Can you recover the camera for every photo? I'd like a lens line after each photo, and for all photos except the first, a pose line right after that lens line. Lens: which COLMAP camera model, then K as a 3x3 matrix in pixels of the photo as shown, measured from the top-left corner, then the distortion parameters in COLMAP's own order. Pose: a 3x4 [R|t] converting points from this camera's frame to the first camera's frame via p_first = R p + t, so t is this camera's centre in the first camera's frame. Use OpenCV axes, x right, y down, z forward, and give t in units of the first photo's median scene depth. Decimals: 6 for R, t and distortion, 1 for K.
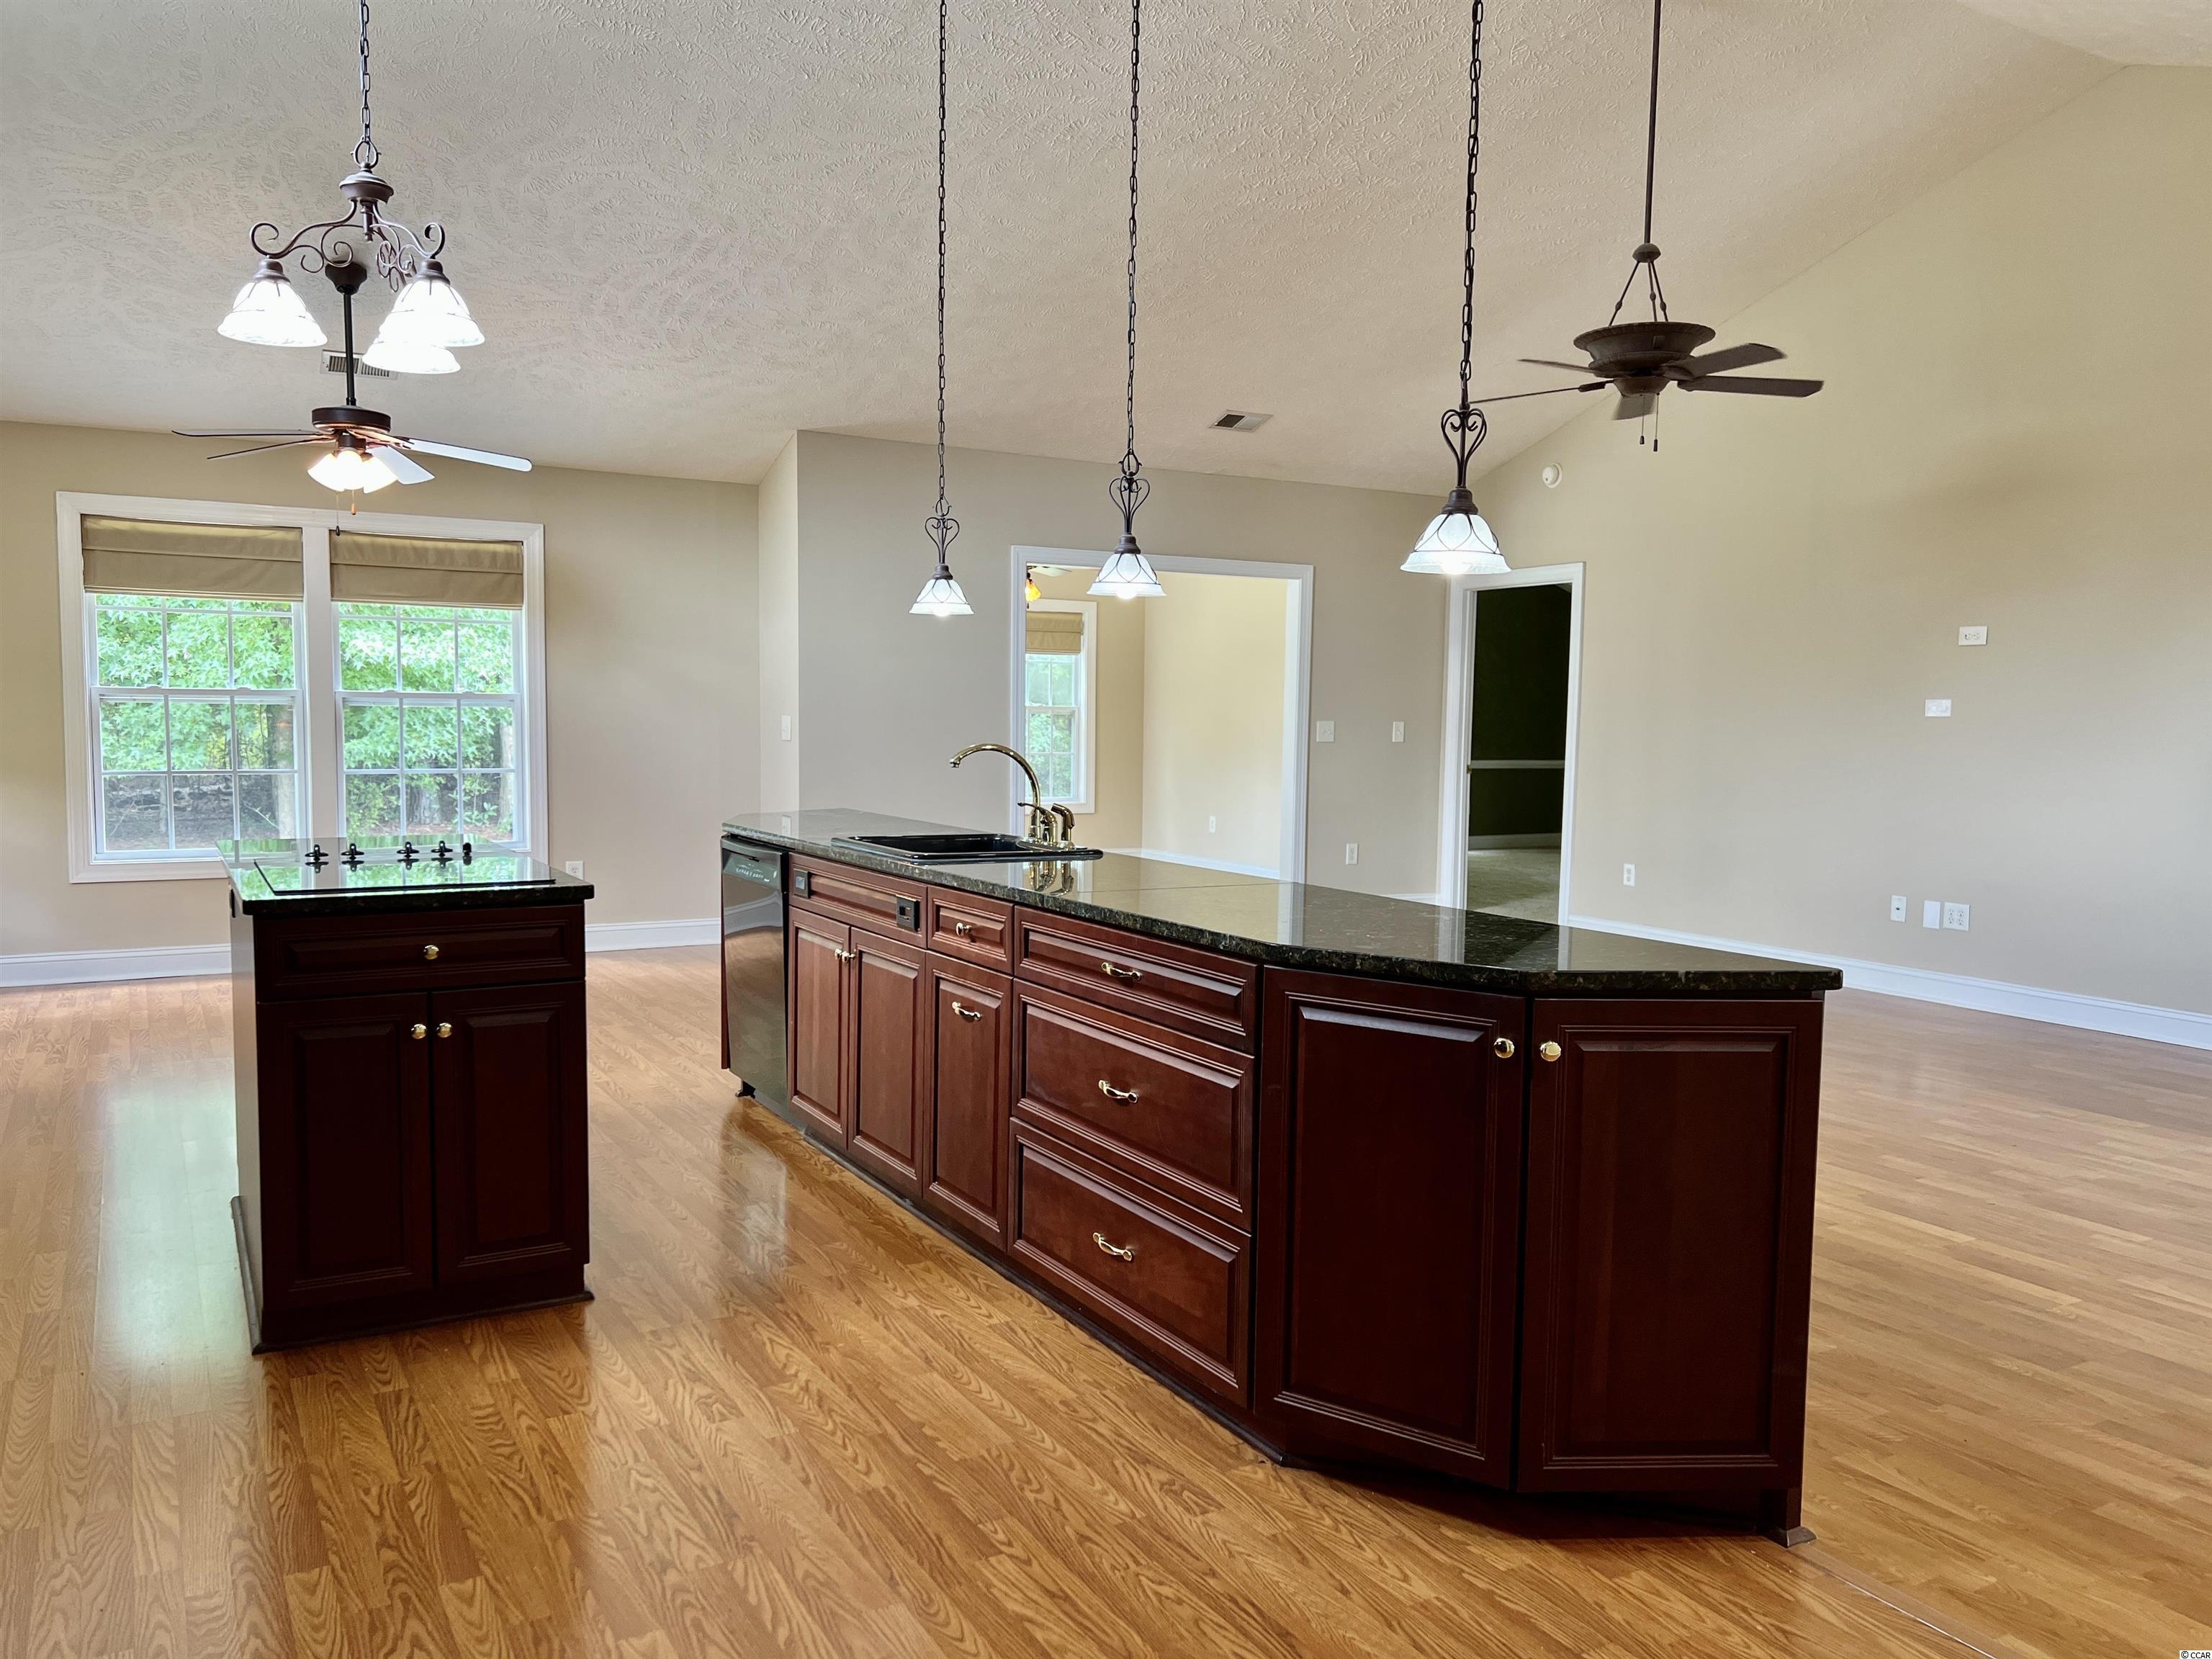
lens RADIAL K [[1663.0, 0, 1106.8], [0, 1663.0, 838.0], [0, 0, 1]] dist [0.058461, -0.066354]
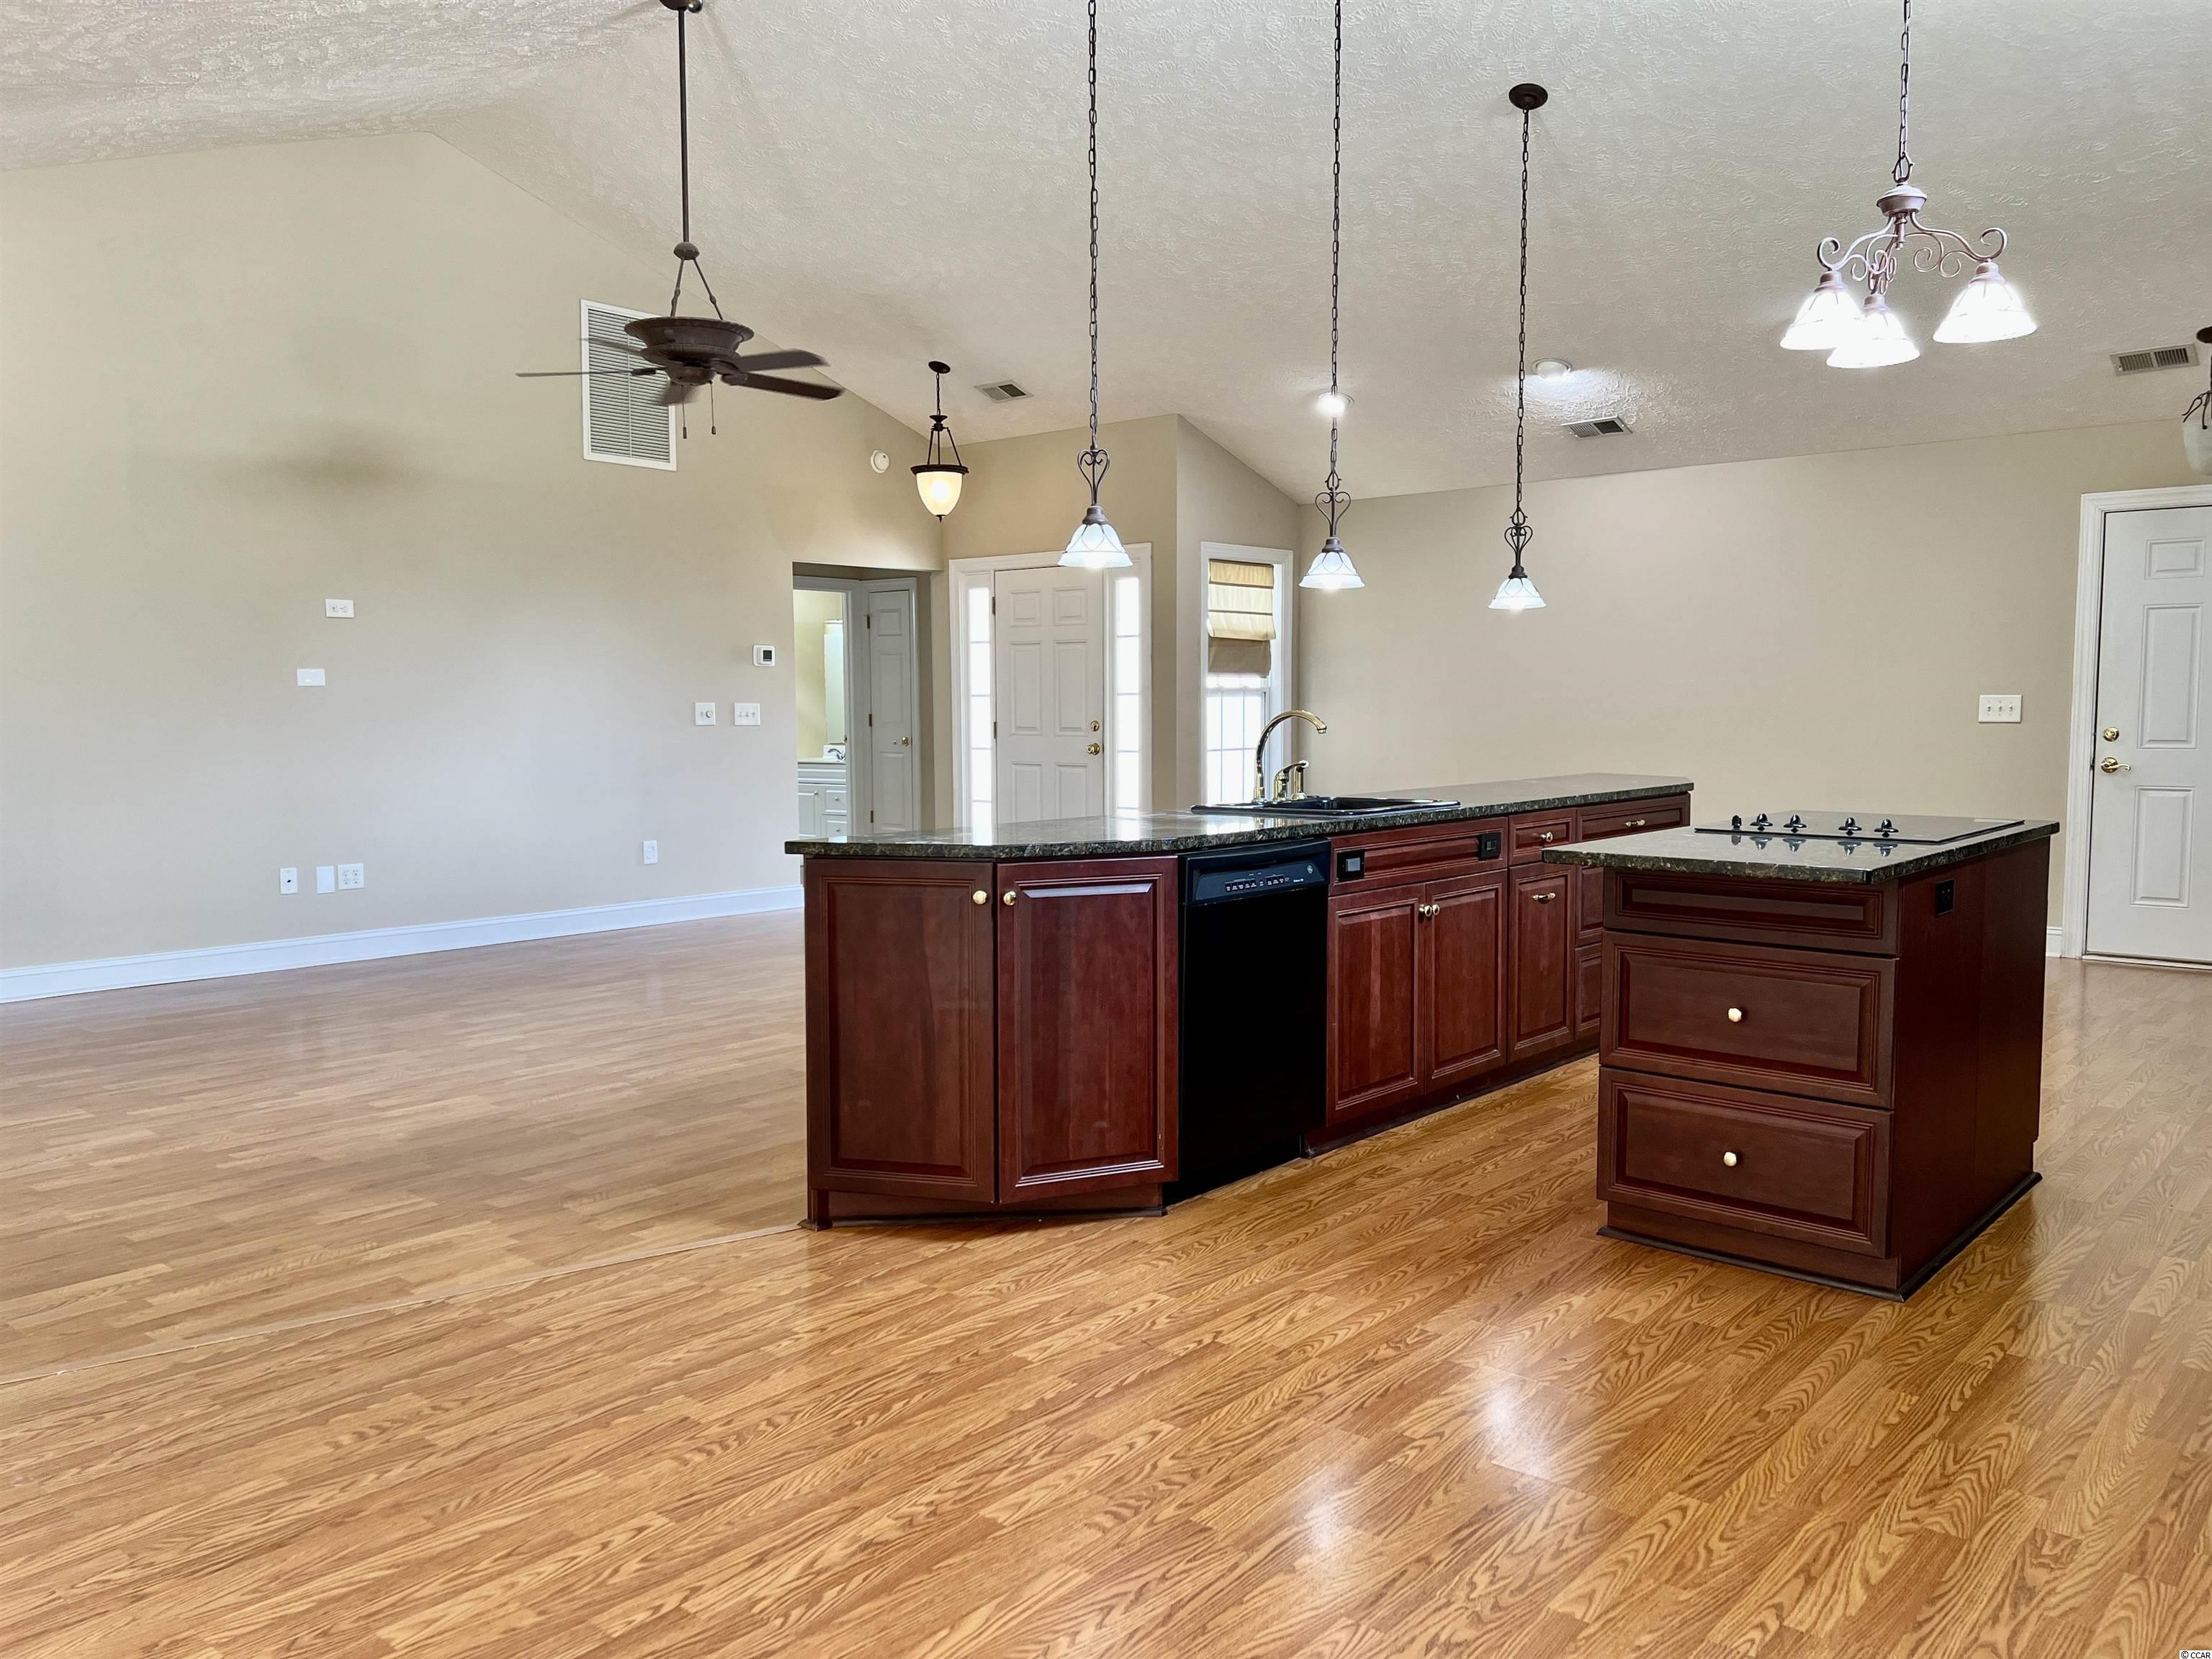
lens RADIAL K [[1656.0, 0, 1098.0], [0, 1656.0, 837.7], [0, 0, 1]] dist [0.065325, -0.071691]
pose [[-0.327113, -0.090558, 0.940636, -1.282603], [0.075046, 0.989764, 0.121386, -0.140592], [-0.942001, 0.110298, -0.316969, 1.811122]]
